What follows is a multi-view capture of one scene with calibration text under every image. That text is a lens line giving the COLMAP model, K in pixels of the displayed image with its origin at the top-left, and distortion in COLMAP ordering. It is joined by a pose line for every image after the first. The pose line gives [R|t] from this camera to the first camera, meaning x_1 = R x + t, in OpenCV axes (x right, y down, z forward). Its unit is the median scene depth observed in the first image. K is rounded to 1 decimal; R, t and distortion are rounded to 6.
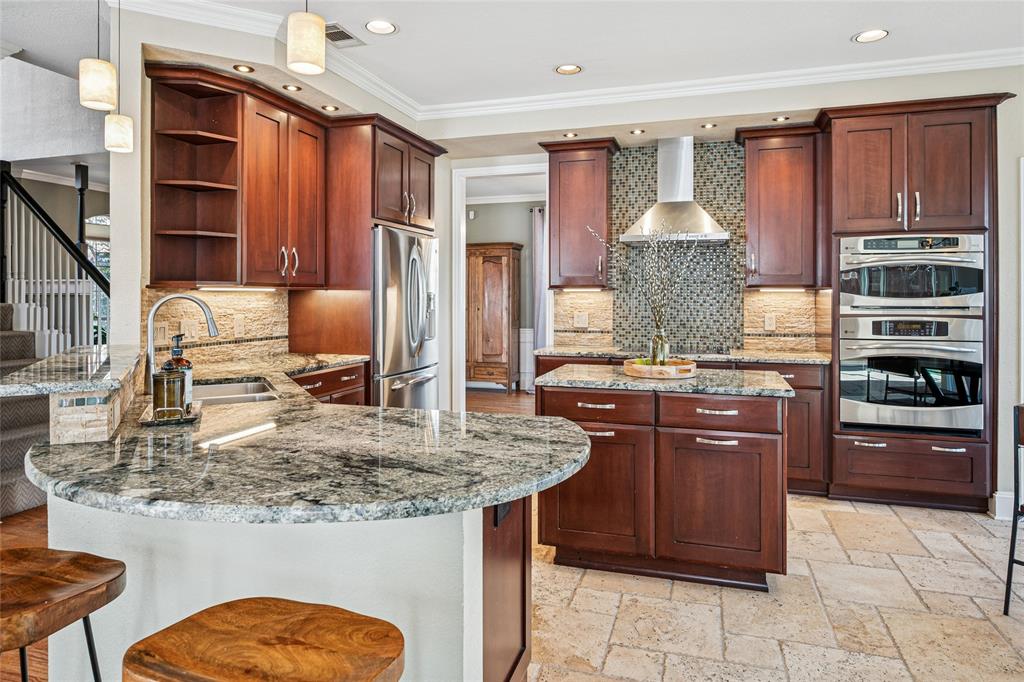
lens RADIAL K [[597.9, 0, 528.8], [0, 597.9, 293.7], [0, 0, 1]] dist [0.000967, 0.001405]
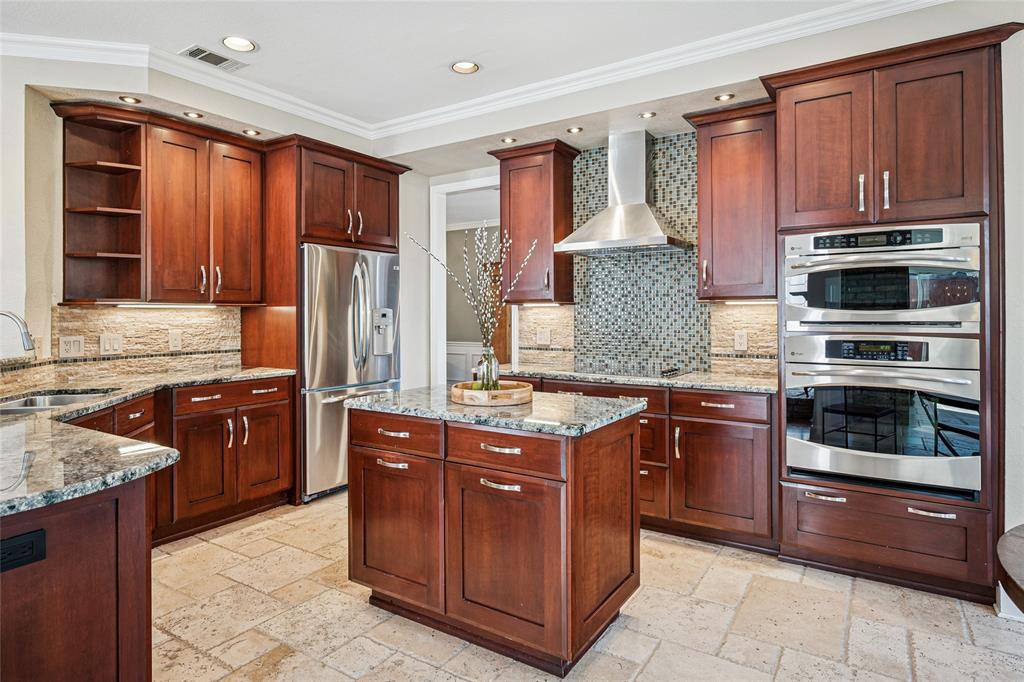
lens RADIAL K [[558.9, 0, 530.5], [0, 558.9, 310.8], [0, 0, 1]] dist [0.001114, -0.000348]
pose [[0.962947, -0.006128, -0.269620, 0.398565], [0.005850, 0.999981, -0.001833, 0.006046], [0.269626, 0.000188, 0.962965, 0.189510]]
